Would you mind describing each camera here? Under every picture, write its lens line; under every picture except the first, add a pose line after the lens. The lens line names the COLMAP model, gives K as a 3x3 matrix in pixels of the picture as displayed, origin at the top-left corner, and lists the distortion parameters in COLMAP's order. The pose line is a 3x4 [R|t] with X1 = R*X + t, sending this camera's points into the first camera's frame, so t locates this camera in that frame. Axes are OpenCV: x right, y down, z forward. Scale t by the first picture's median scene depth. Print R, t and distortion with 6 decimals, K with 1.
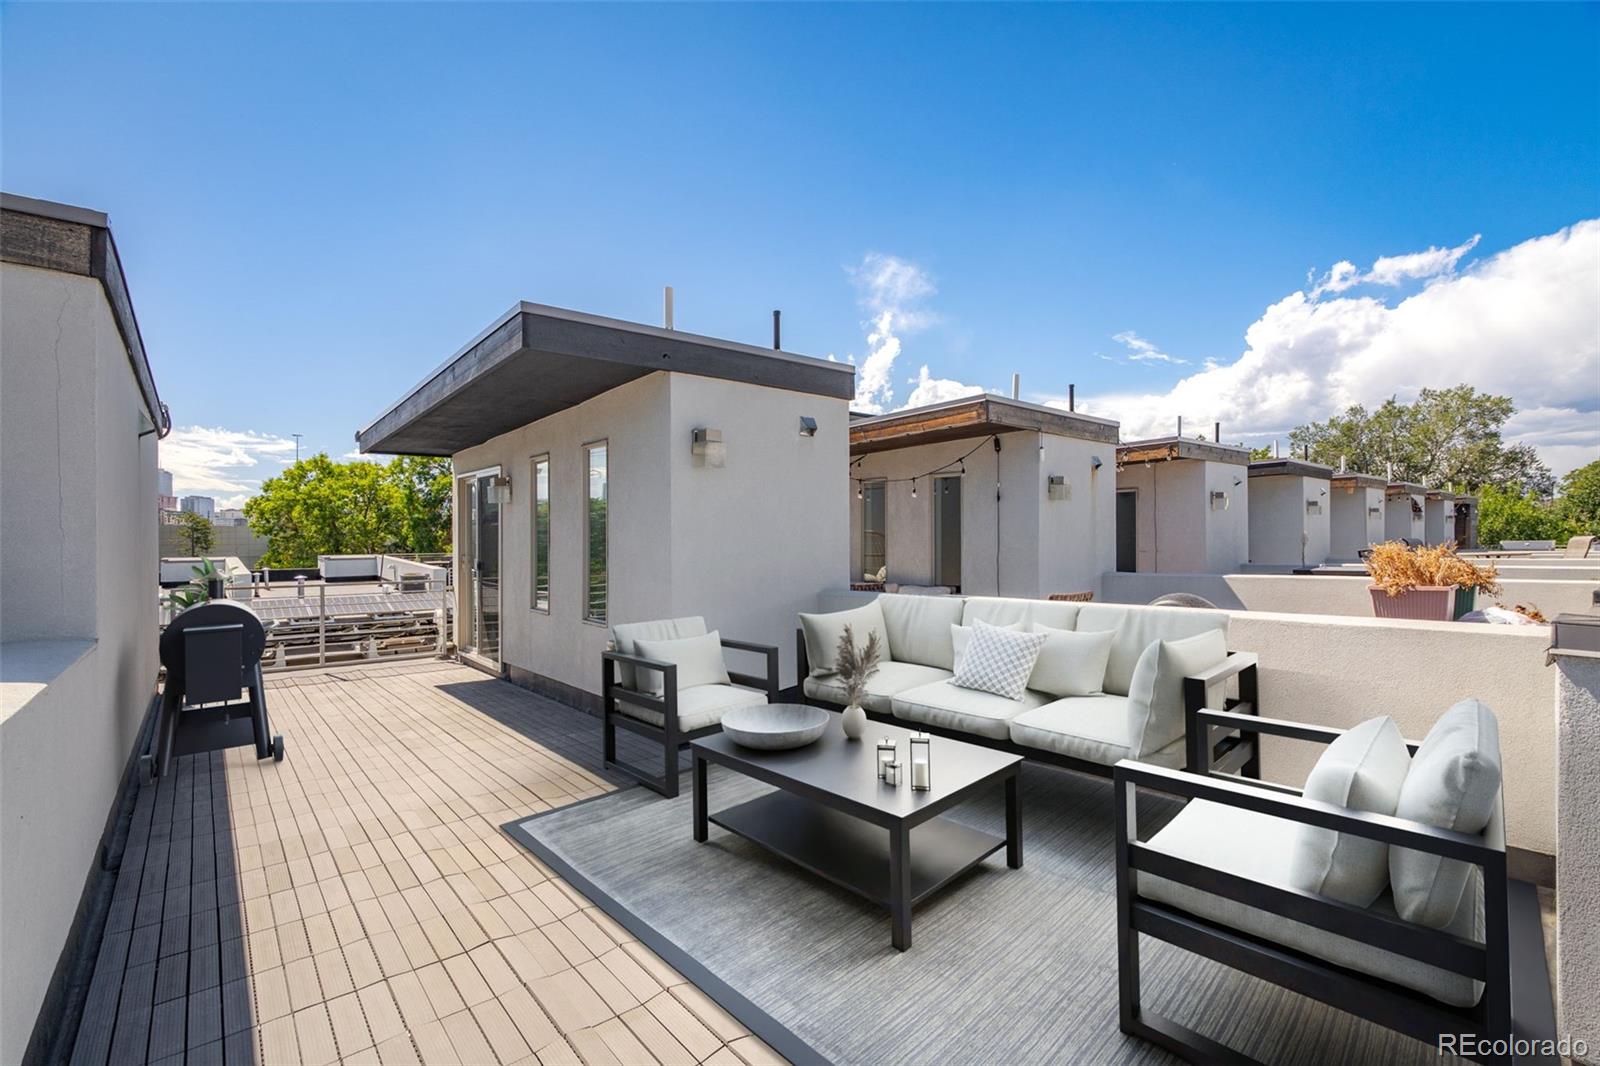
lens RADIAL K [[648.7, 0, 798.7], [0, 648.7, 533.6], [0, 0, 1]] dist [-0.001833, -0.000056]
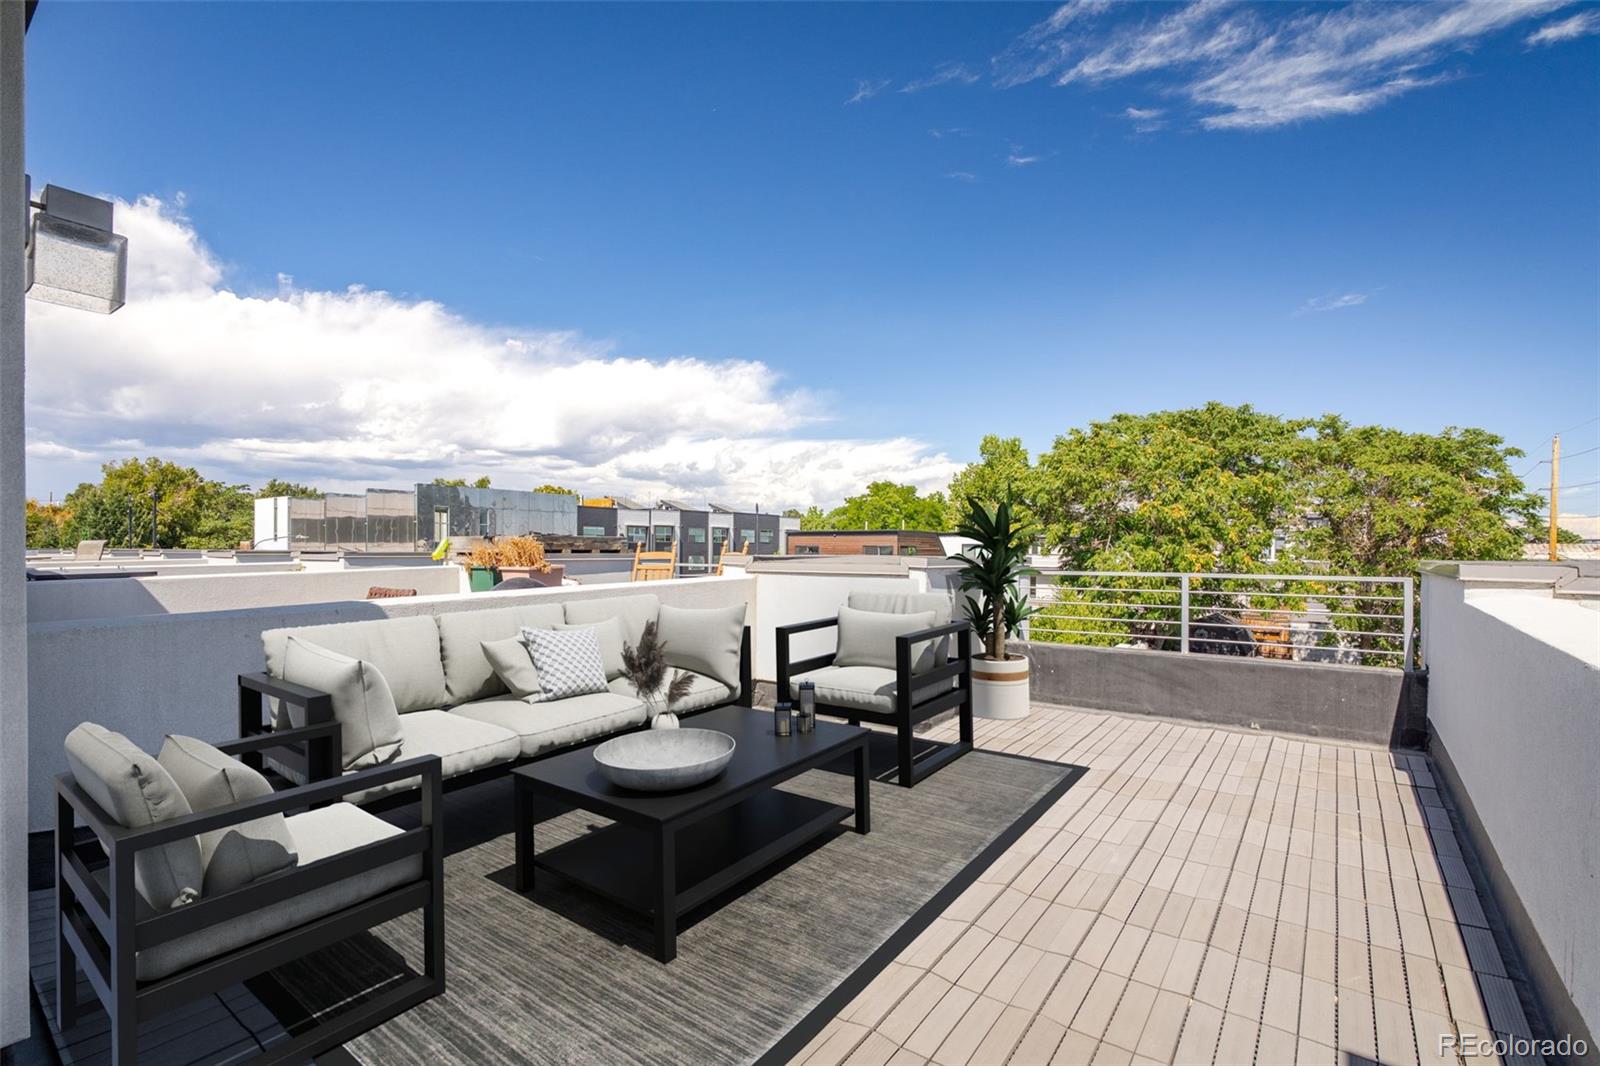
lens RADIAL K [[748.3, 0, 799.6], [0, 748.3, 532.7], [0, 0, 1]] dist [0.001873, 0.000072]
pose [[-0.154416, 0.004804, 0.987994, -1.129184], [0.006245, 0.999973, -0.003887, 0.026963], [-0.987986, 0.005569, -0.154442, 1.147111]]
